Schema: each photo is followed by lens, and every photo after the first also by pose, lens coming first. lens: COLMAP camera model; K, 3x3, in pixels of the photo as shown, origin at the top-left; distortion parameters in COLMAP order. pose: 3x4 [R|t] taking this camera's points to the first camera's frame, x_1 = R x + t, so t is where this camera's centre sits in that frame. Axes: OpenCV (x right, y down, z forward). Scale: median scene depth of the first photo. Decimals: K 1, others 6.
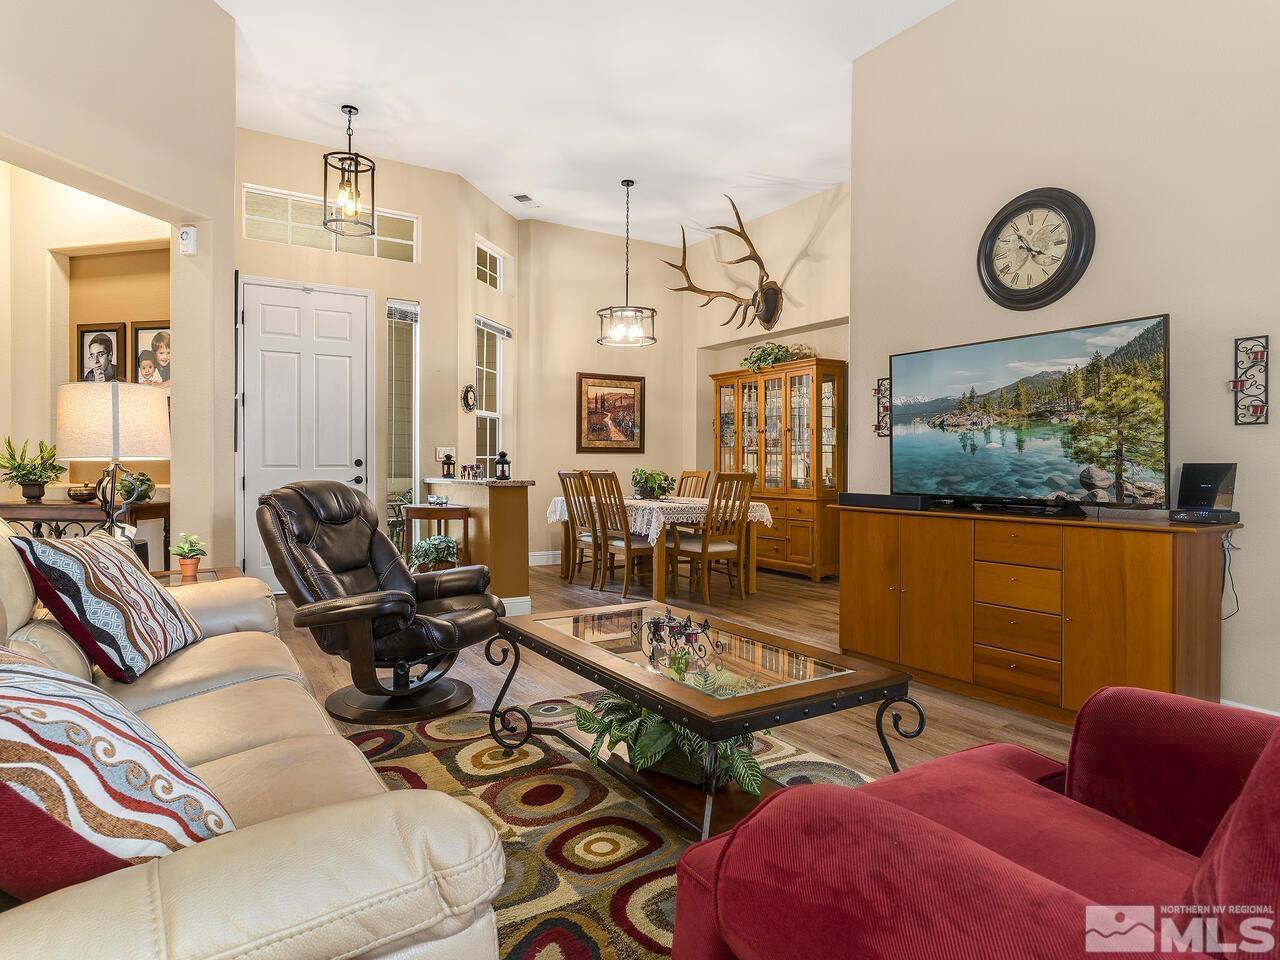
lens RADIAL K [[788.9, 0, 620.8], [0, 788.9, 462.4], [0, 0, 1]] dist [-0.006010, 0.000094]
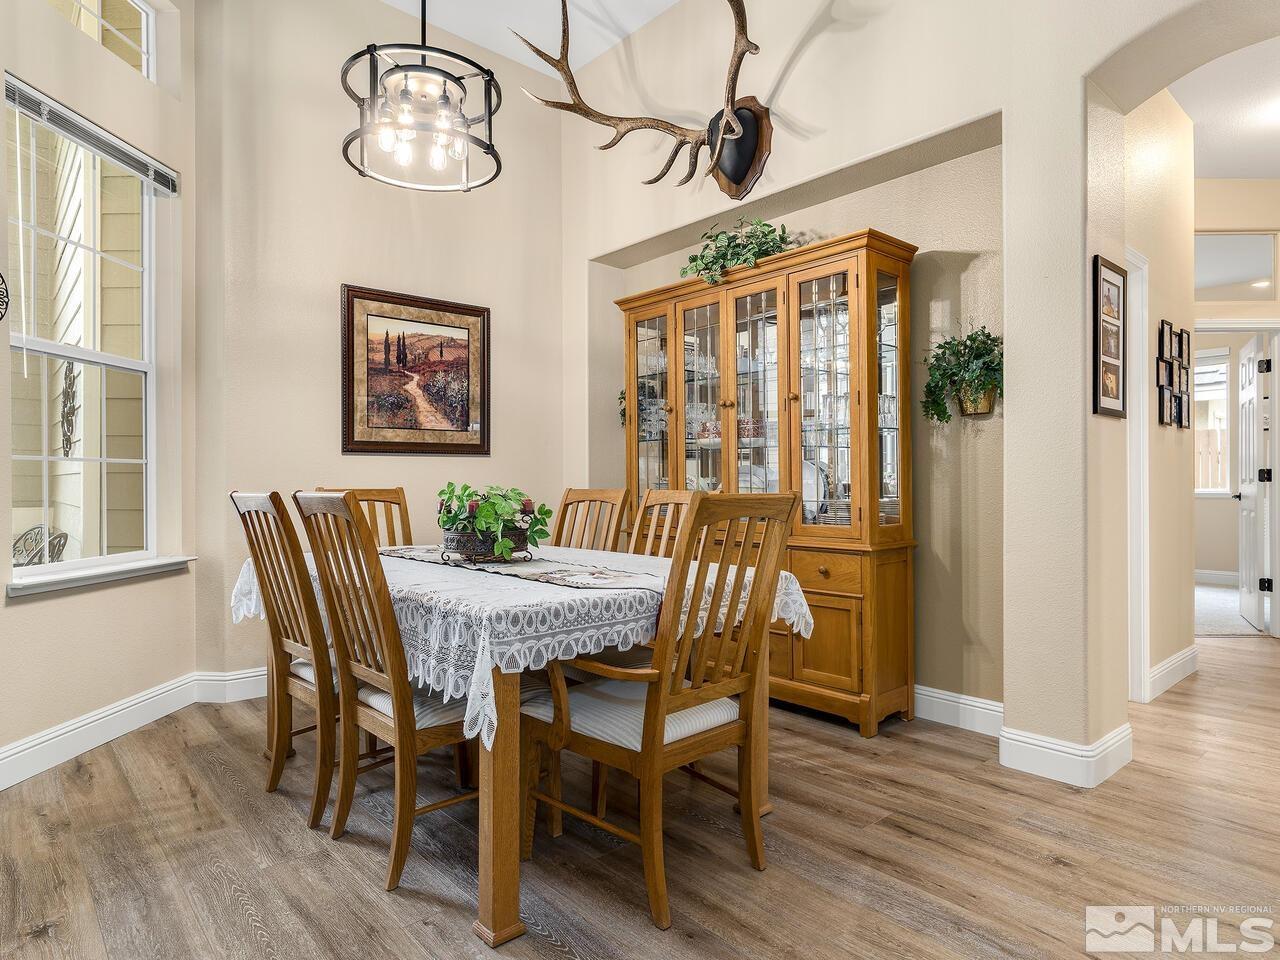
lens RADIAL K [[766.4, 0, 634.6], [0, 766.4, 483.7], [0, 0, 1]] dist [-0.004906, 0.001150]
pose [[0.984097, -0.008485, 0.177429, 0.039937], [0.008208, 0.999964, 0.002293, 0.007554], [-0.177442, -0.000800, 0.984131, 0.574366]]
